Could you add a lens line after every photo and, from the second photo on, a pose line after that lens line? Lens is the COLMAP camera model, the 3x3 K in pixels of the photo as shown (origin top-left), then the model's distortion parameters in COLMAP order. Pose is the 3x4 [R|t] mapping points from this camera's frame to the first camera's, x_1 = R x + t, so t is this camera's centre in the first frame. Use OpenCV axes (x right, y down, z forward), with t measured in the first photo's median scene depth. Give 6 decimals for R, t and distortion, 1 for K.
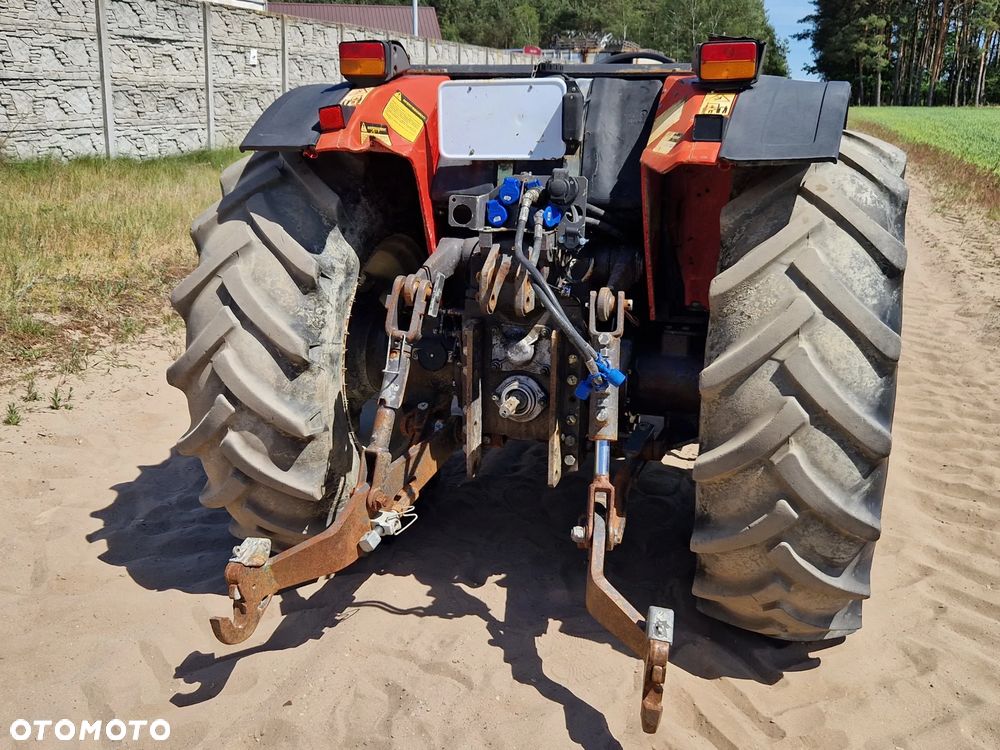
lens RADIAL K [[1004.3, 0, 481.8], [0, 1004.3, 371.1], [0, 0, 1]] dist [0.057295, -0.023007]
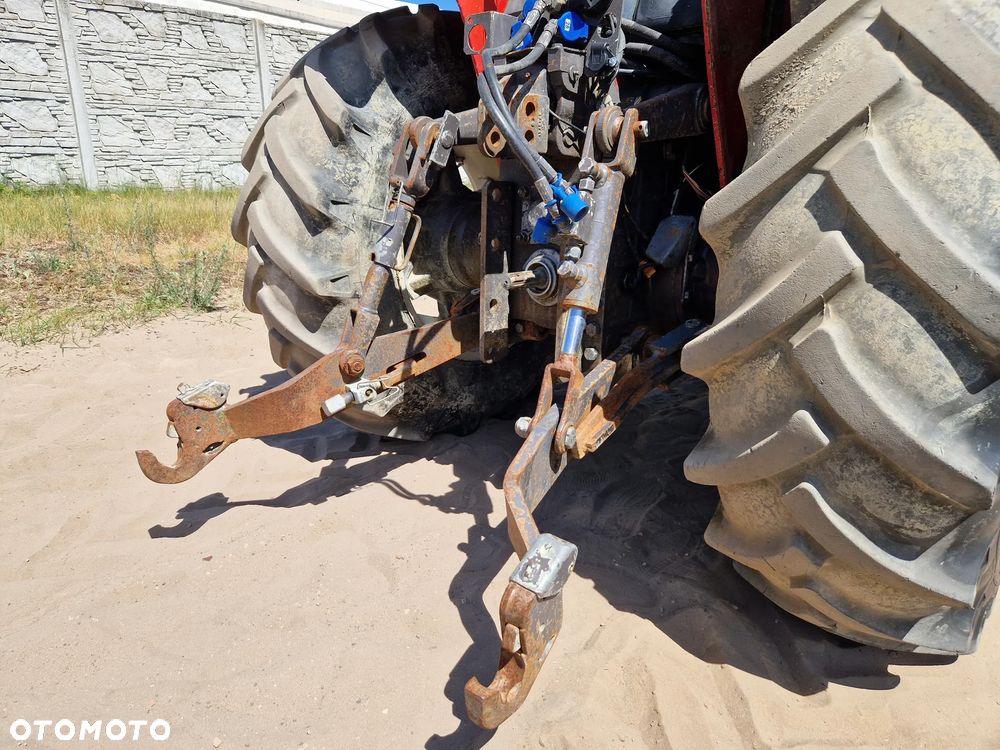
lens RADIAL K [[713.1, 0, 456.8], [0, 713.1, 357.5], [0, 0, 1]] dist [0.066998, -0.050536]
pose [[0.915890, 0.121849, -0.382489, 0.235188], [-0.115867, 0.992509, 0.038733, 0.090365], [0.384344, 0.008843, 0.923148, 0.457788]]
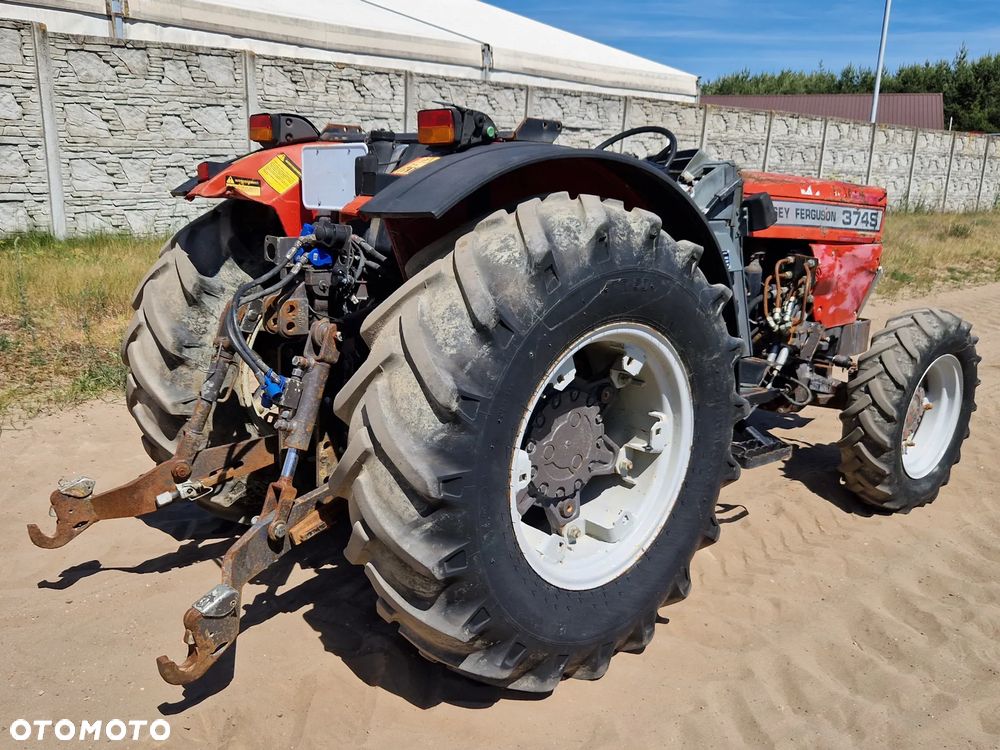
lens RADIAL K [[876.8, 0, 393.2], [0, 876.8, 370.5], [0, 0, 1]] dist [0.075741, -0.077076]
pose [[0.865728, 0.130683, -0.483153, 0.670068], [-0.154180, 0.988002, -0.009030, -0.026832], [0.476175, 0.082309, 0.875490, 0.149704]]
